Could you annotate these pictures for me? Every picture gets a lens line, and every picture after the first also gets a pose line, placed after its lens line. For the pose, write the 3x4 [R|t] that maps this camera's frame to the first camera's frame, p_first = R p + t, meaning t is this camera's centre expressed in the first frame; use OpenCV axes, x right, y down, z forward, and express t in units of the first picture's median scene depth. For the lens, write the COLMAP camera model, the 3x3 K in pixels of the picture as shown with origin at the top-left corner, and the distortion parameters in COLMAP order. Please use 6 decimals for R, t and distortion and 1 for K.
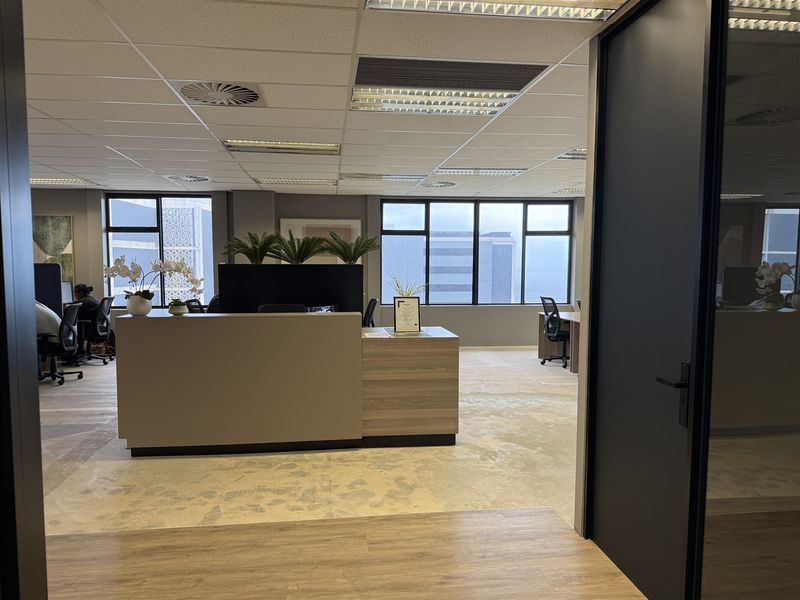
lens RADIAL K [[566.6, 0, 397.6], [0, 566.6, 303.1], [0, 0, 1]] dist [0.107730, -0.152507]
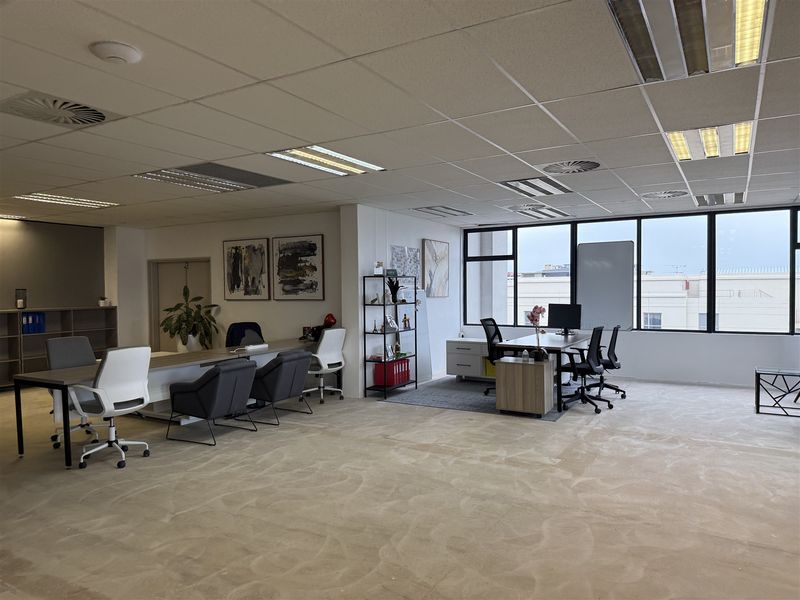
lens RADIAL K [[566.6, 0, 397.6], [0, 566.6, 303.1], [0, 0, 1]] dist [0.107730, -0.152507]
pose [[0.794611, 0.006048, -0.607089, 0.514906], [-0.030742, 0.999068, -0.030286, -0.001160], [0.606340, 0.042729, 0.794056, 0.045205]]
